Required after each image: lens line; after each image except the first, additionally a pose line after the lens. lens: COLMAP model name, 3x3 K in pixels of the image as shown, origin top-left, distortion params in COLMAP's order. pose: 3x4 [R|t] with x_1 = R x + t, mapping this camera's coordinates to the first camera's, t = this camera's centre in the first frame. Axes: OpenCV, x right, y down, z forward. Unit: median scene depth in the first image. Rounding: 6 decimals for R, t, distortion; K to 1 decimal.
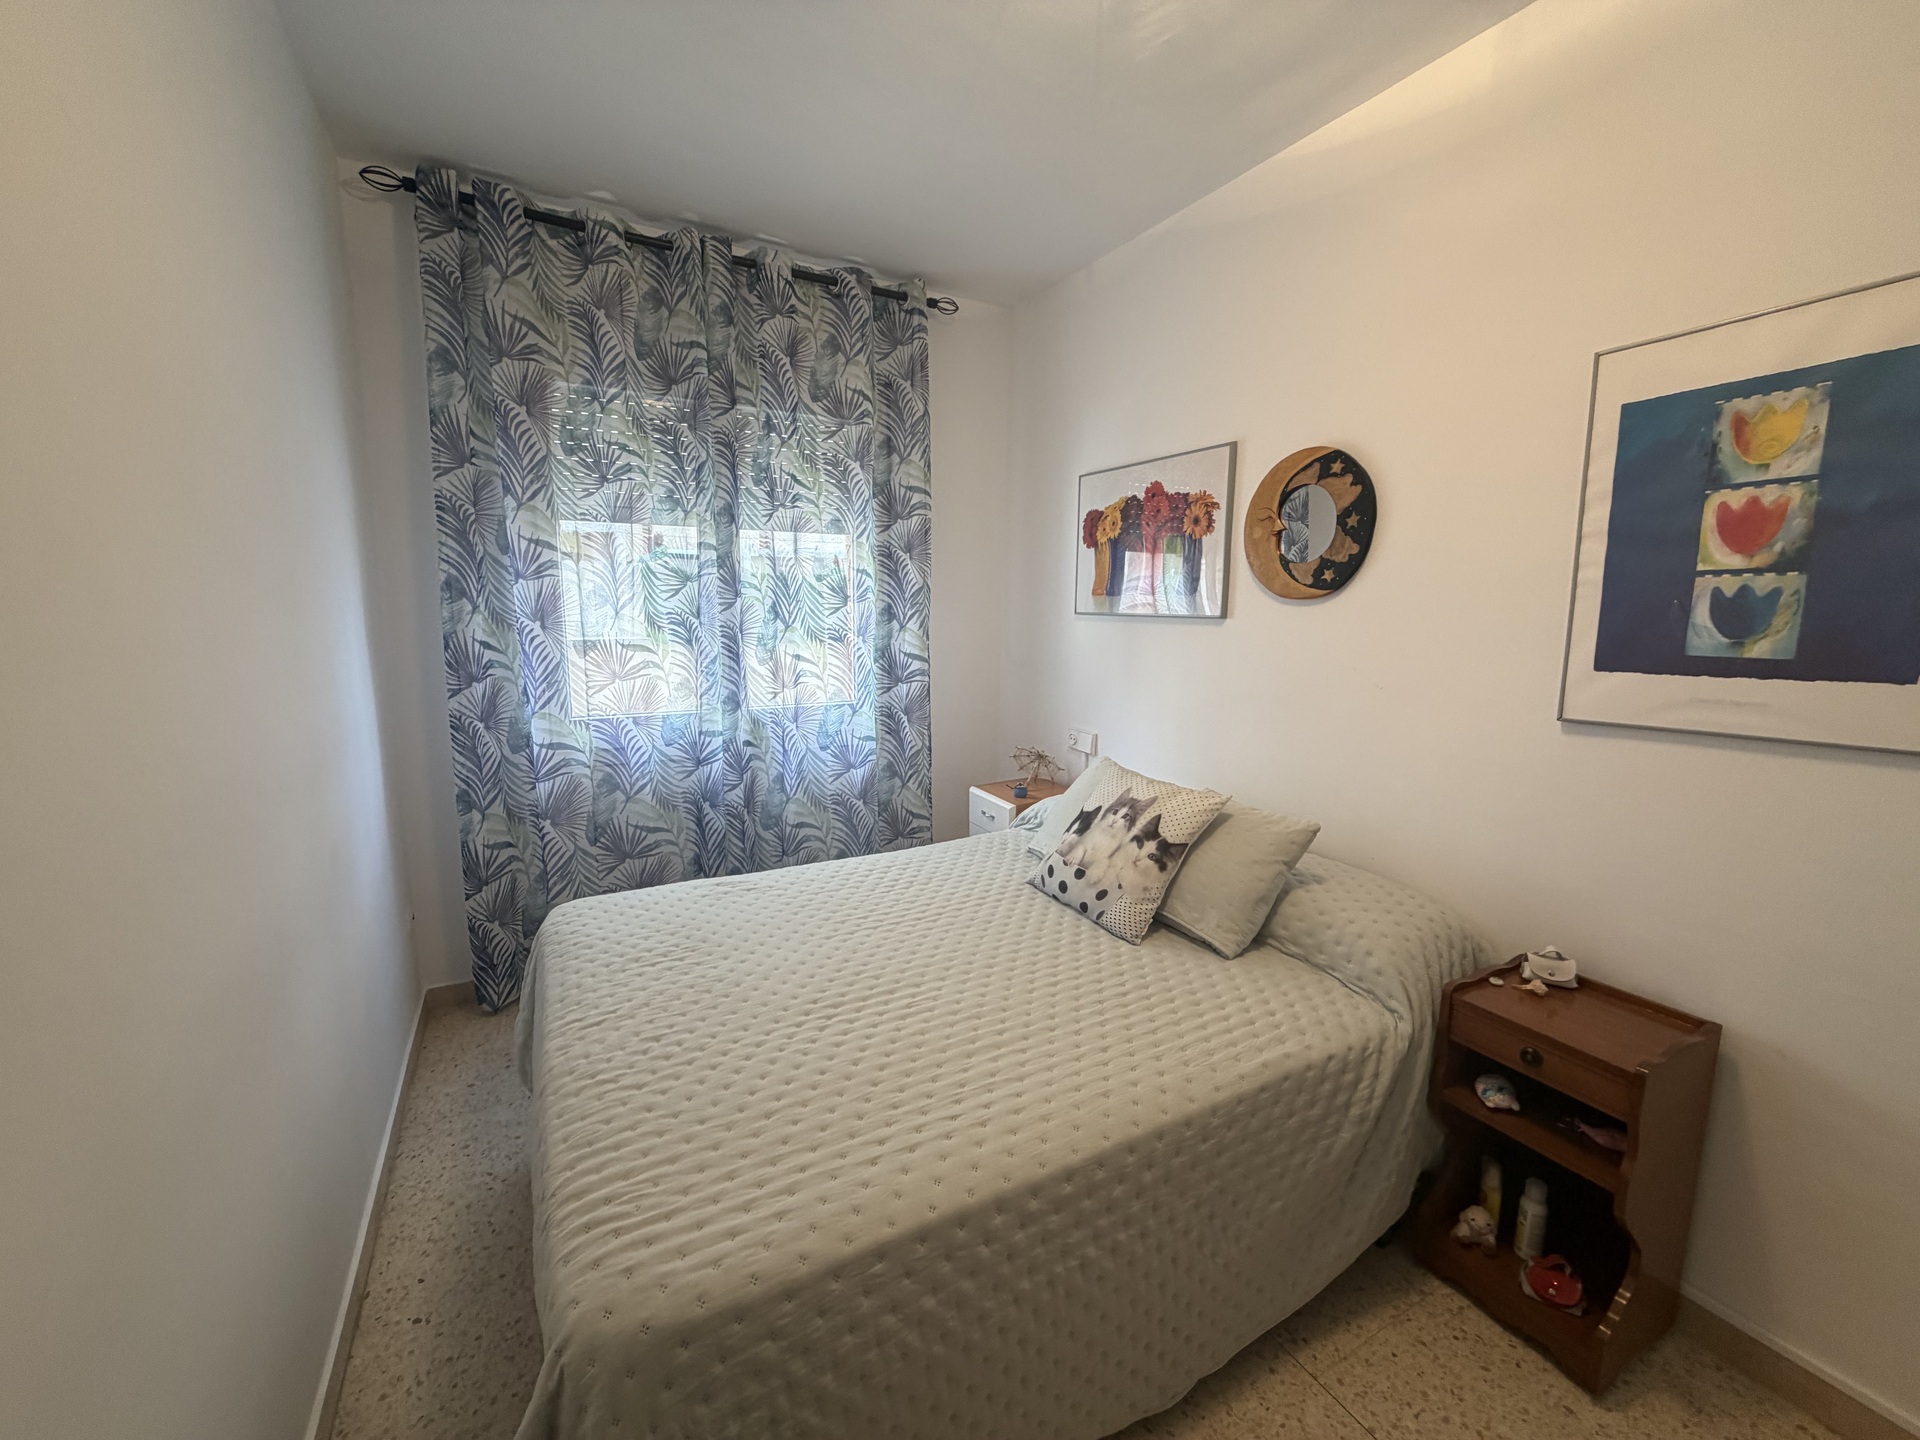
lens RADIAL K [[767.0, 0, 963.4], [0, 767.0, 722.8], [0, 0, 1]] dist [0.000805, -0.000080]
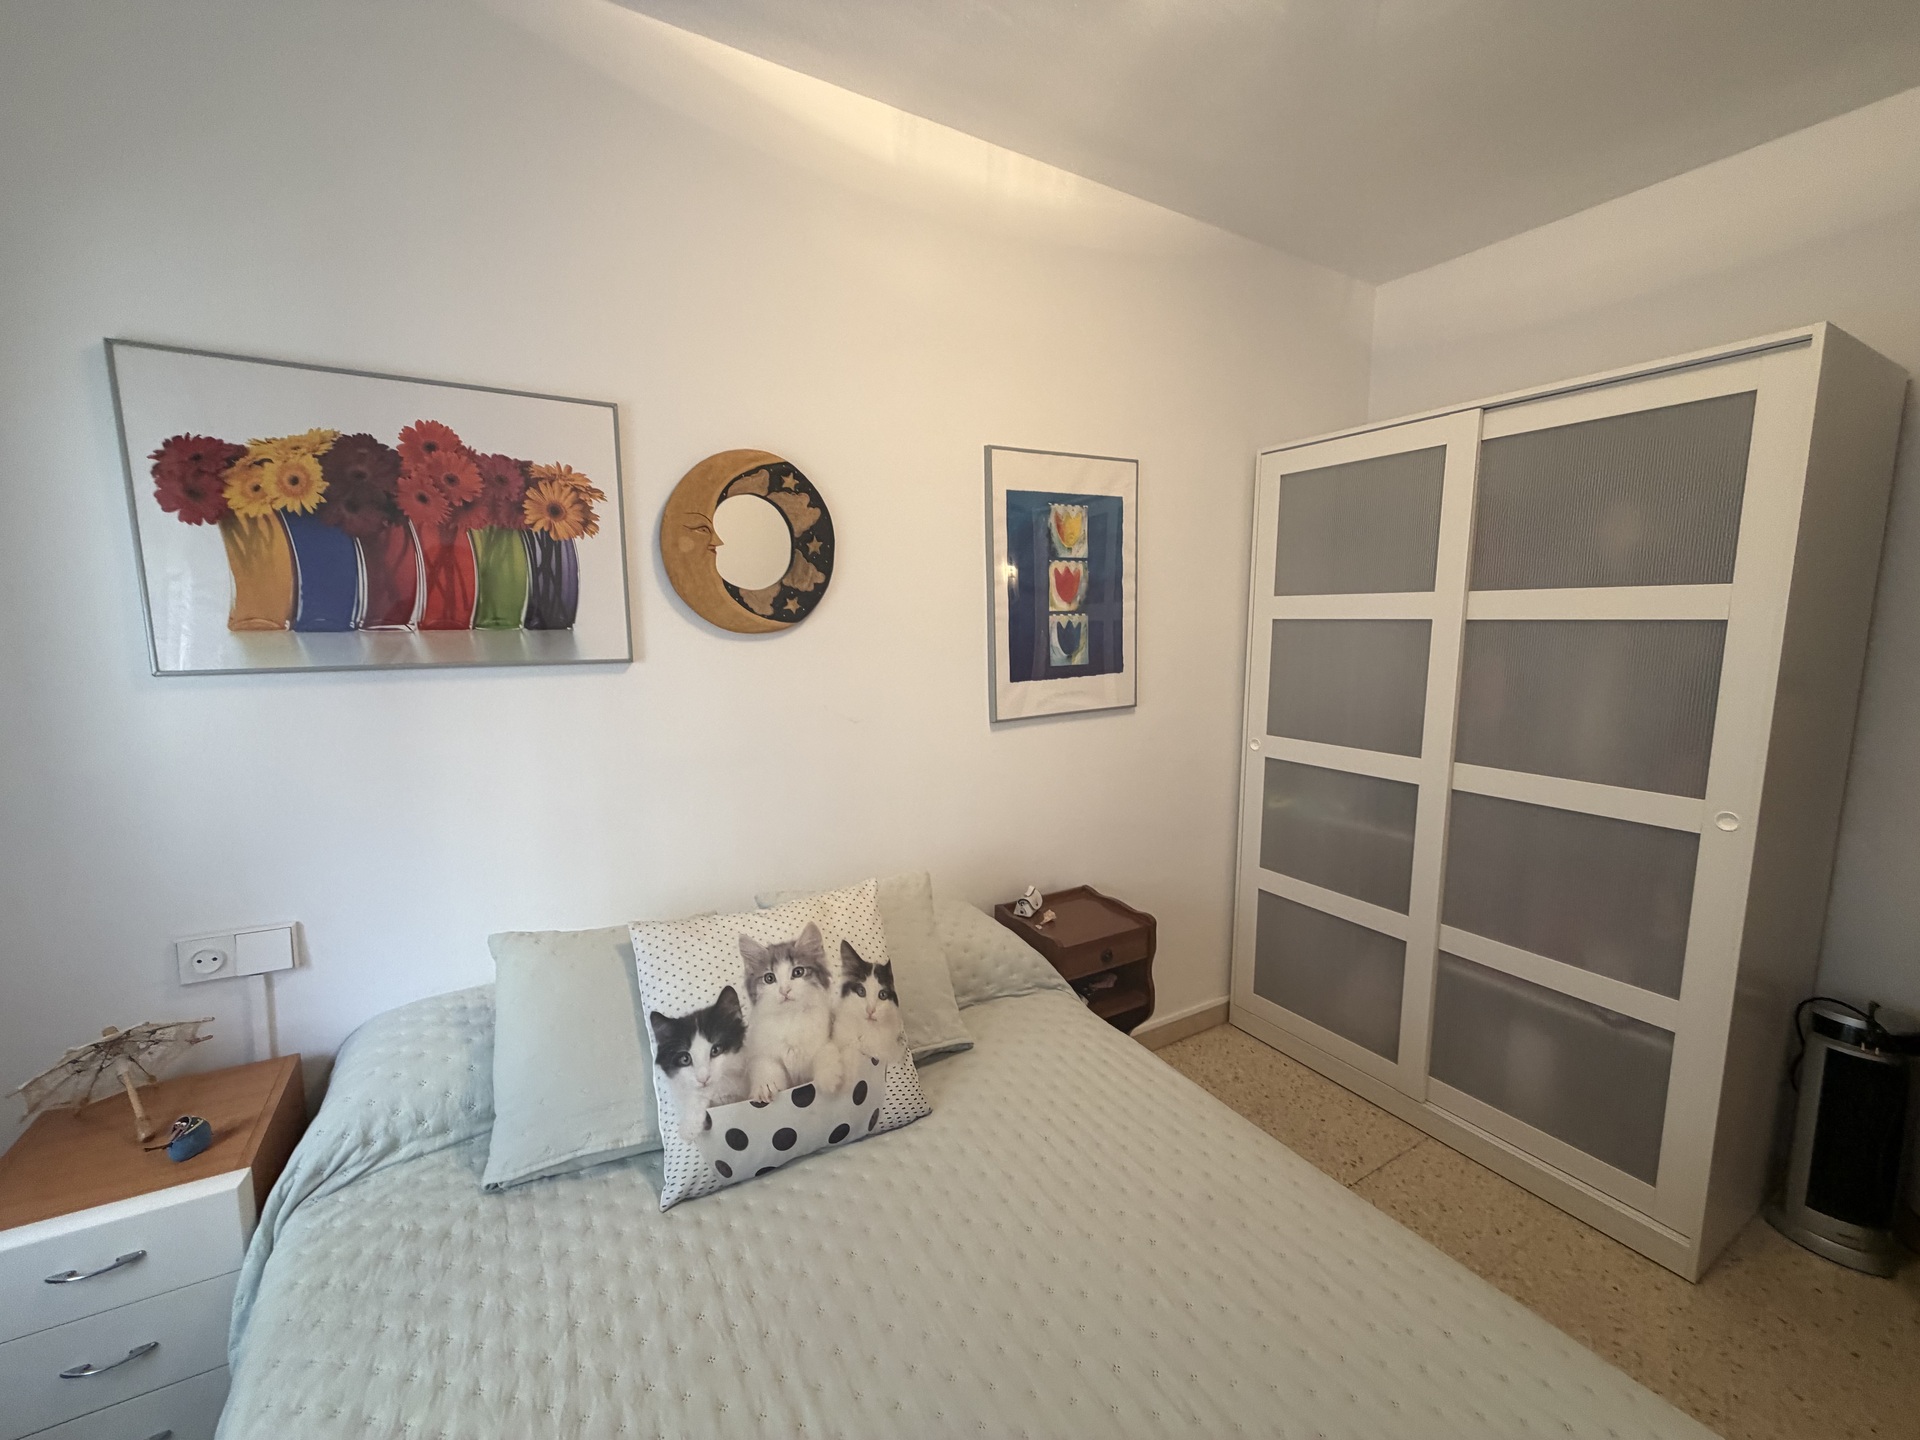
lens RADIAL K [[767.0, 0, 956.9], [0, 767.0, 721.9], [0, 0, 1]] dist [0.000805, -0.000080]
pose [[-0.018093, -0.145581, 0.989181, -0.415698], [0.155027, 0.976969, 0.146620, -0.165360], [-0.987745, 0.156002, 0.004892, 0.849151]]
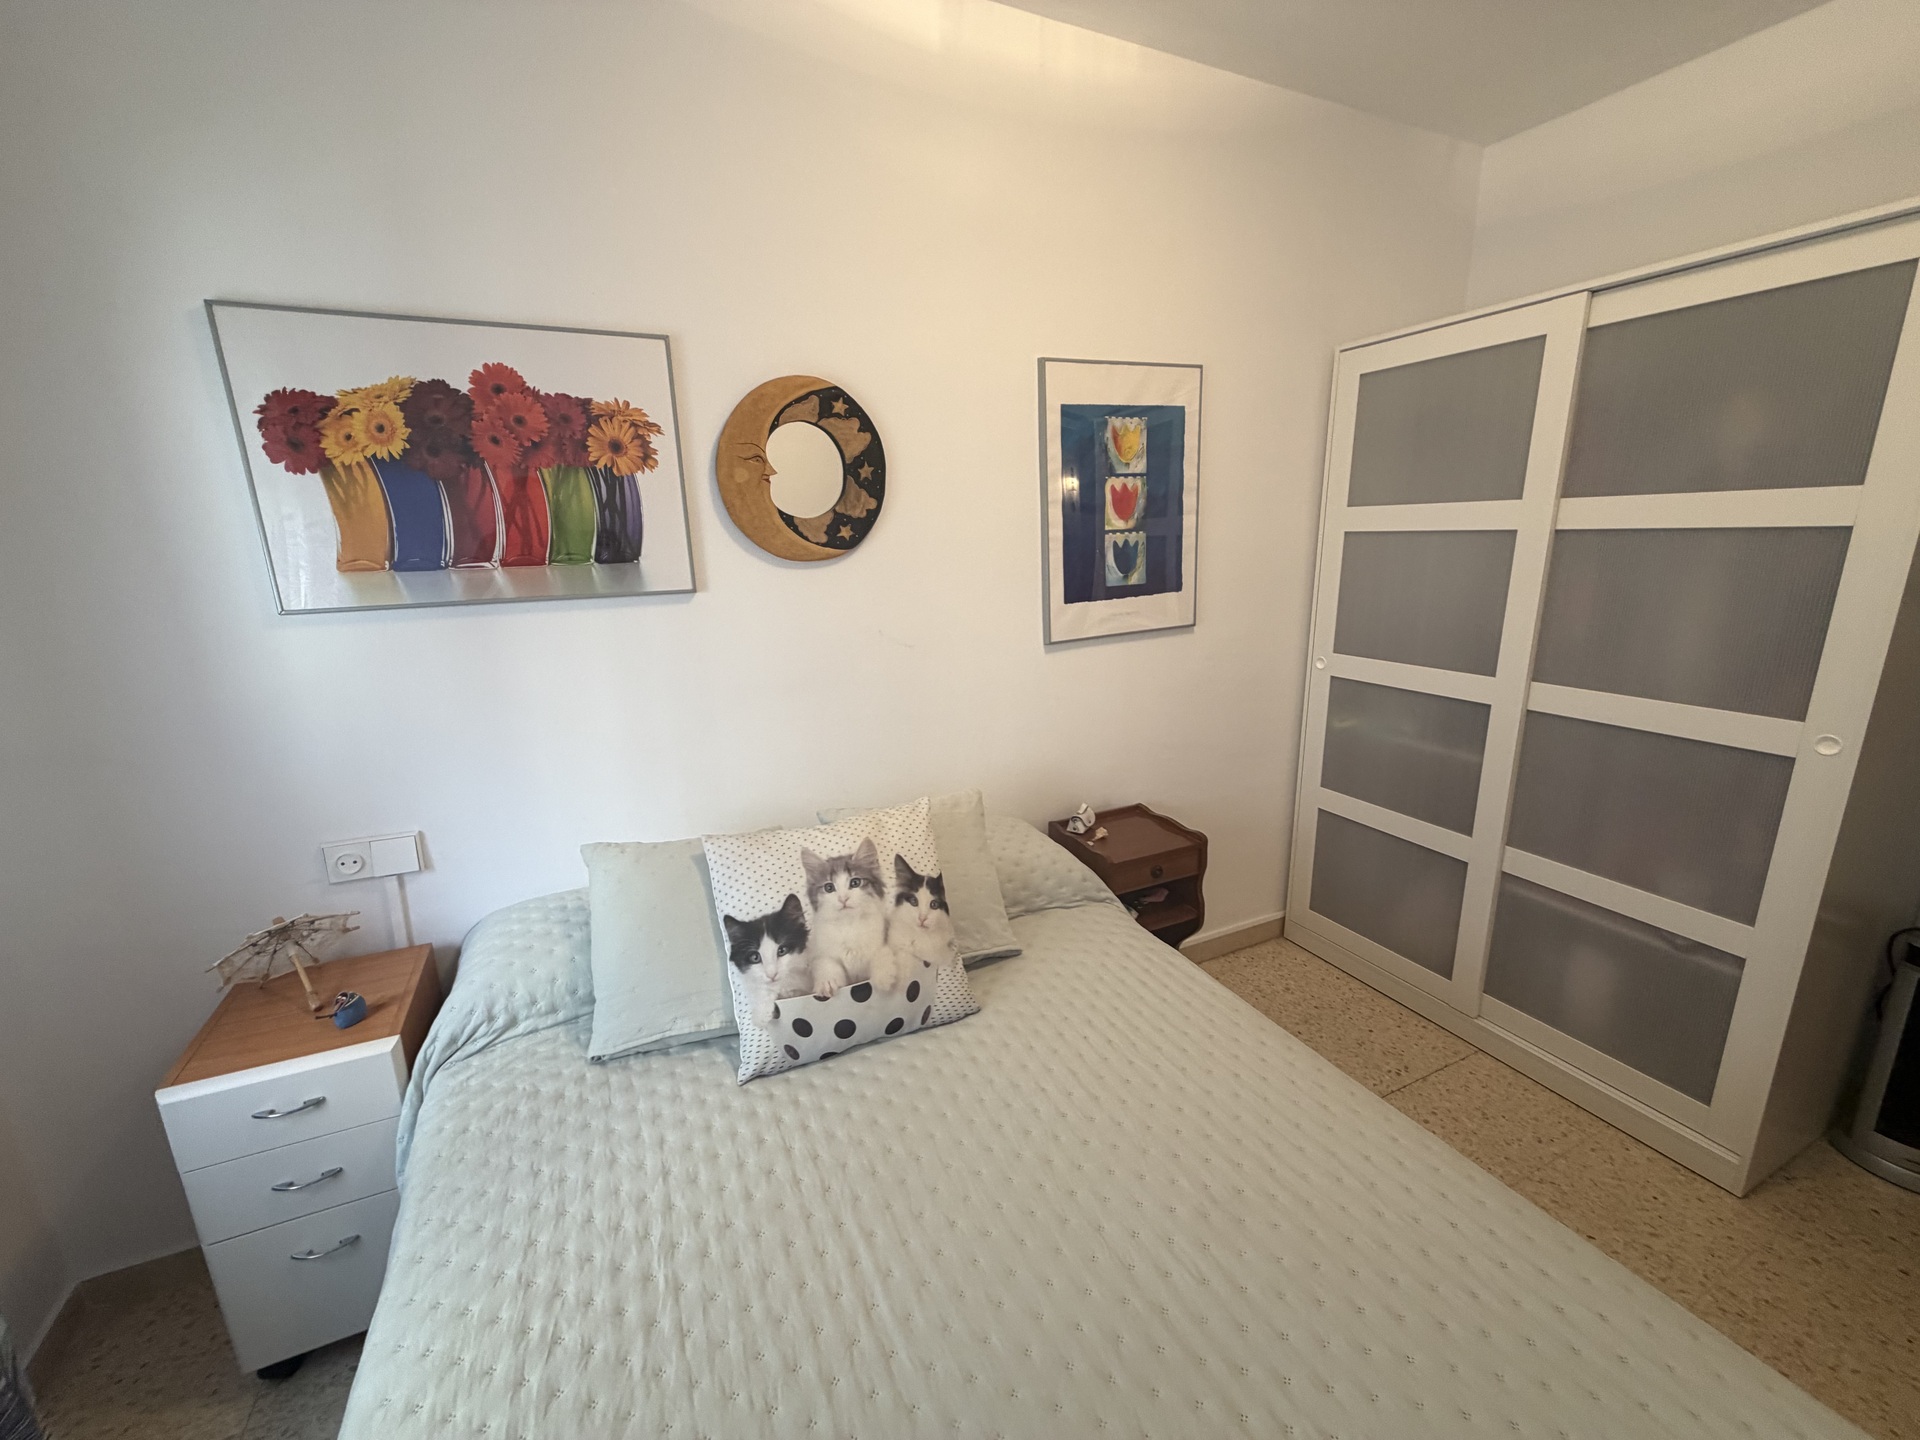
lens RADIAL K [[767.0, 0, 957.6], [0, 767.0, 722.0], [0, 0, 1]] dist [0.000805, -0.000080]
pose [[0.070734, -0.254943, 0.964365, -0.434820], [0.177823, 0.954524, 0.239299, -0.175945], [-0.981517, 0.154560, 0.112852, 0.823566]]
